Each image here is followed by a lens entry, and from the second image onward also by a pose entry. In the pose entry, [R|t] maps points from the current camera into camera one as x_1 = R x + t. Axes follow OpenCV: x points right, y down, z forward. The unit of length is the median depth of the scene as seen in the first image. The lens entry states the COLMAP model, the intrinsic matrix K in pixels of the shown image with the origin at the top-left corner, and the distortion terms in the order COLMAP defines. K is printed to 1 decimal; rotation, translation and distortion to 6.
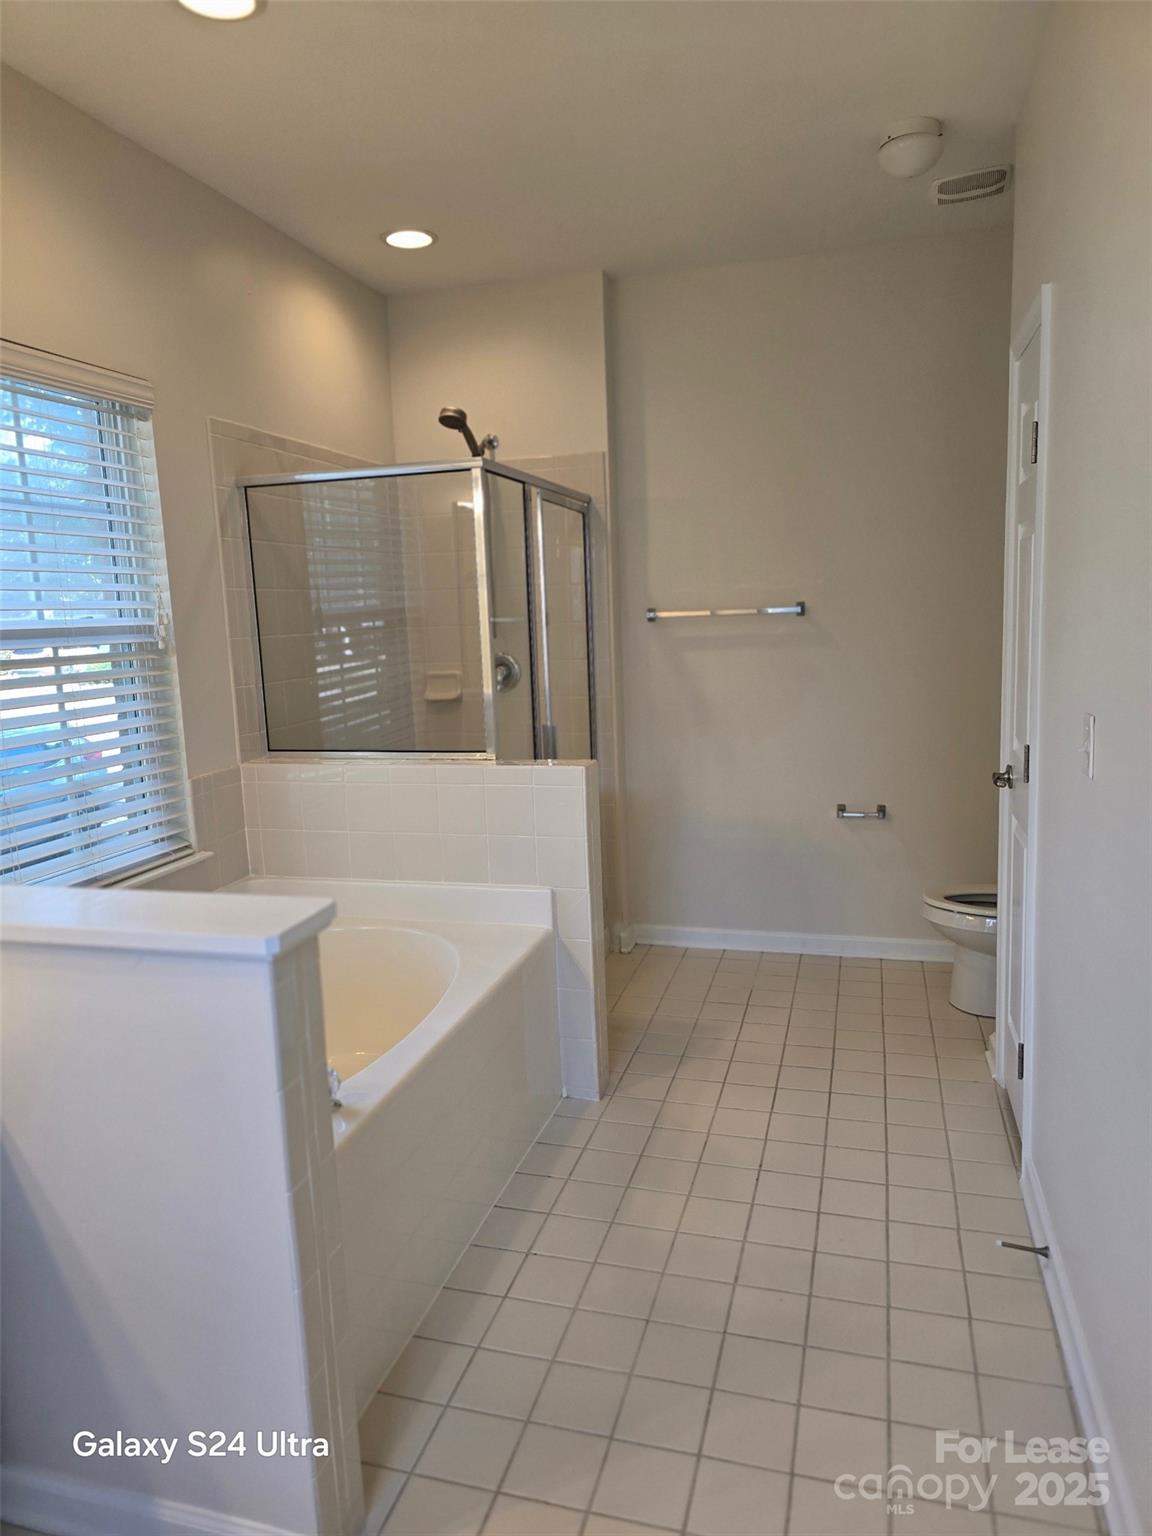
lens RADIAL K [[1026.7, 0, 571.2], [0, 1026.7, 767.5], [0, 0, 1]] dist [0.046742, -0.059489]
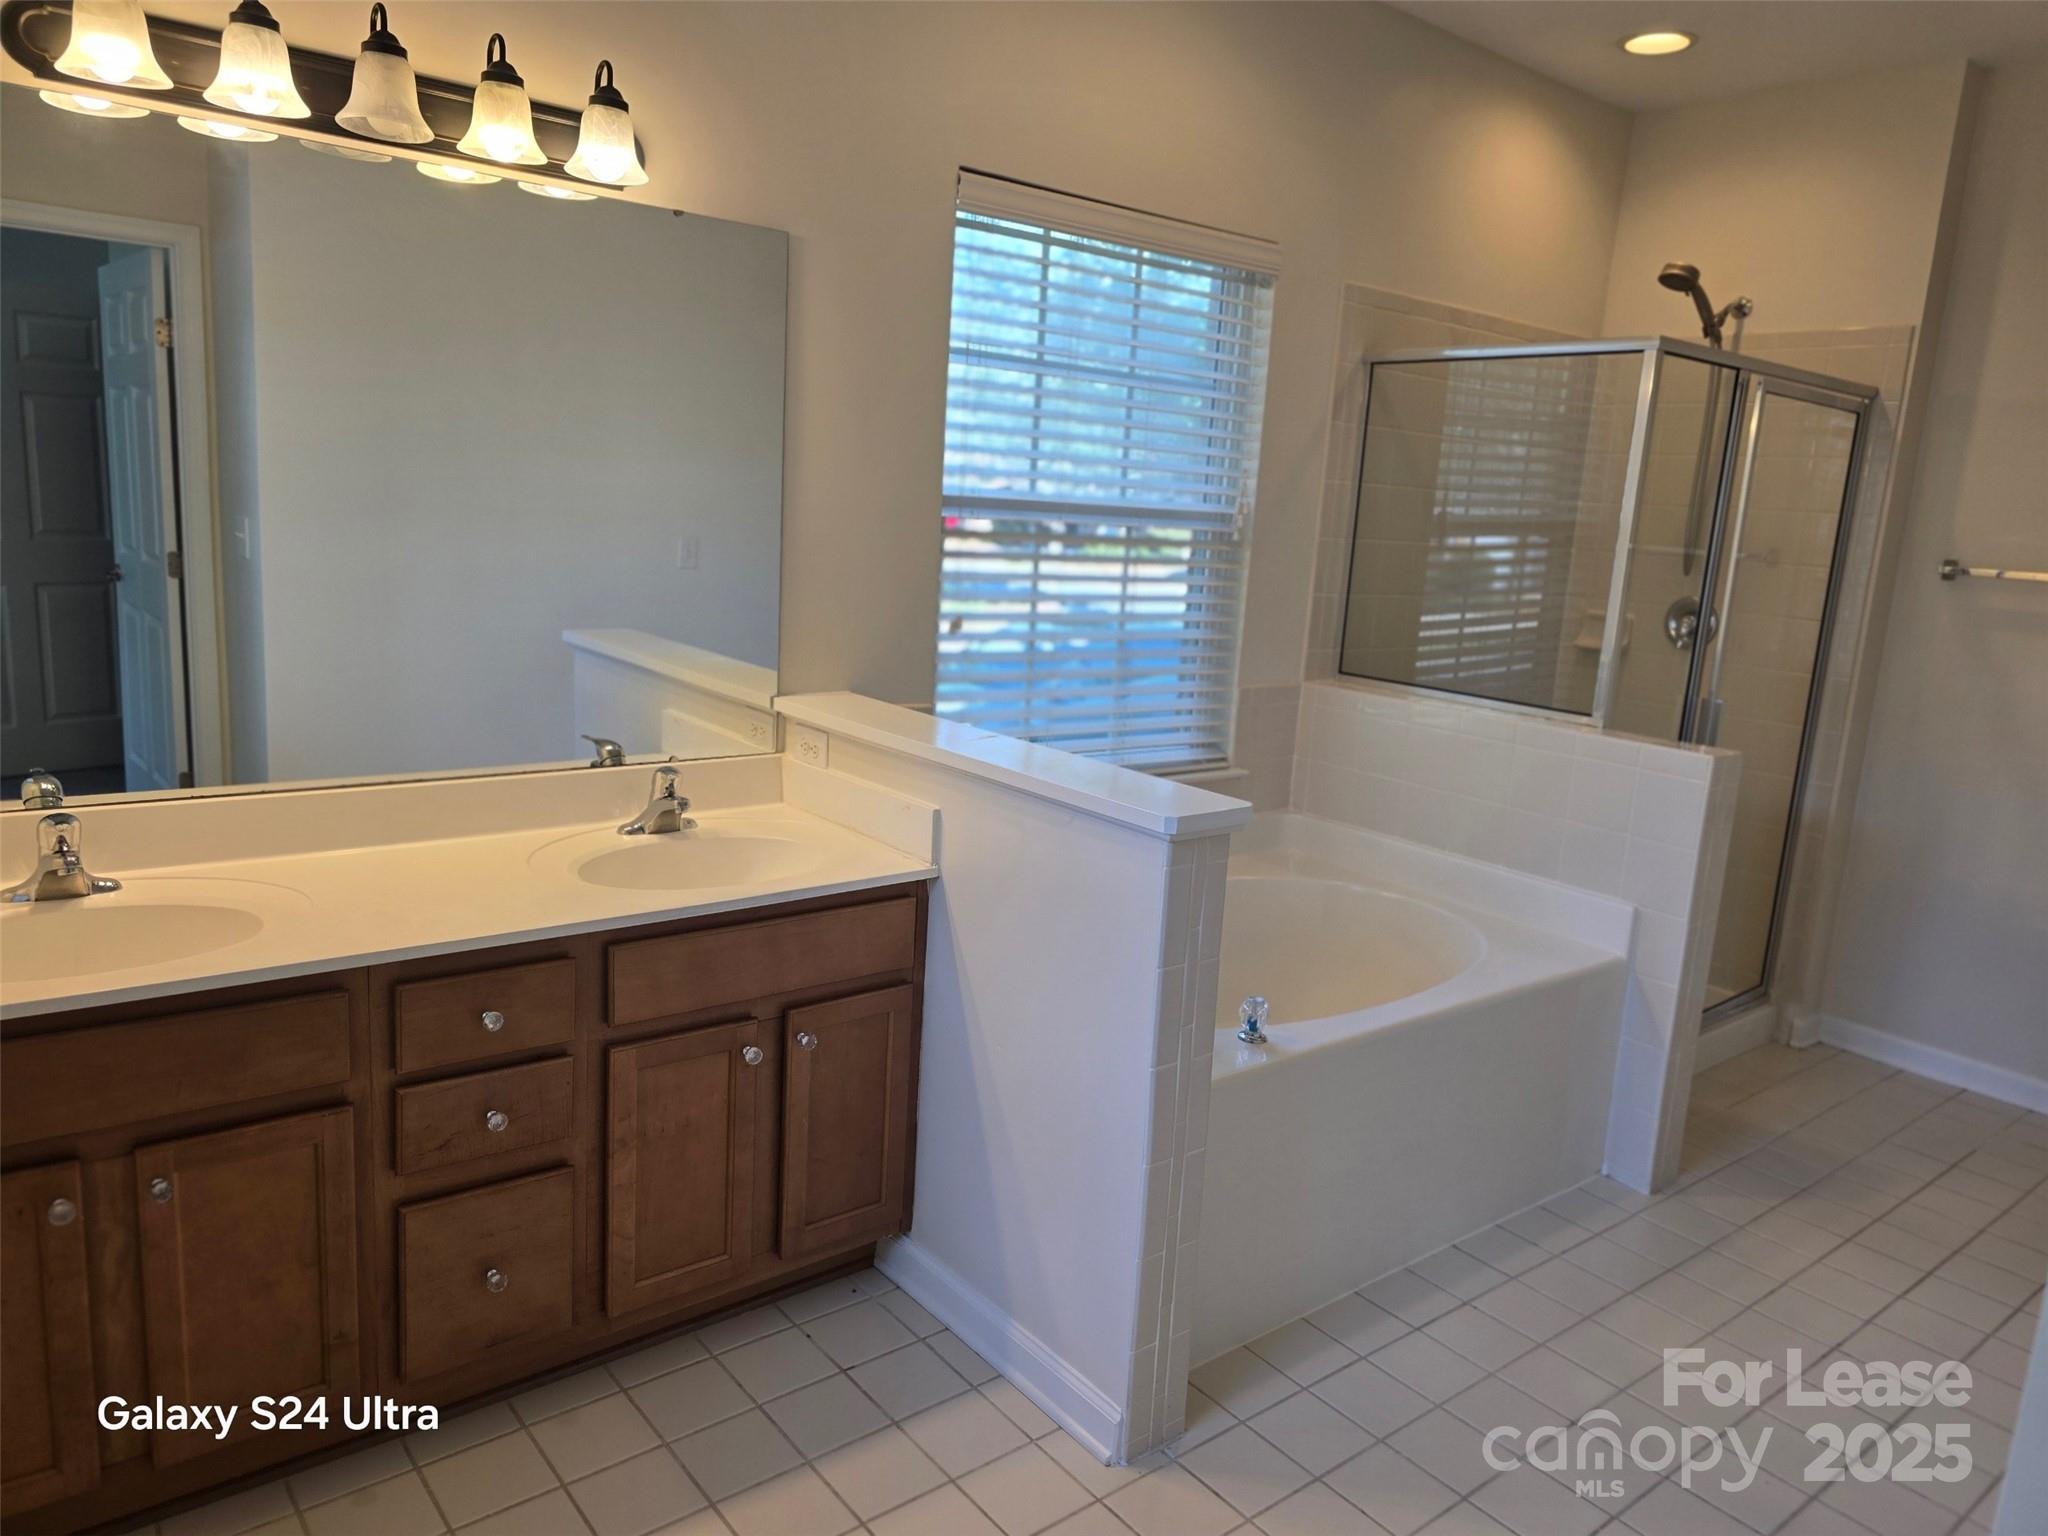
lens RADIAL K [[1368.9, 0, 1028.5], [0, 1368.9, 750.9], [0, 0, 1]] dist [0.046742, -0.059489]
pose [[0.817049, 0.191605, -0.543800, 0.132847], [-0.179025, 0.980857, 0.076617, 0.006940], [0.548070, 0.034755, 0.835710, -0.097806]]
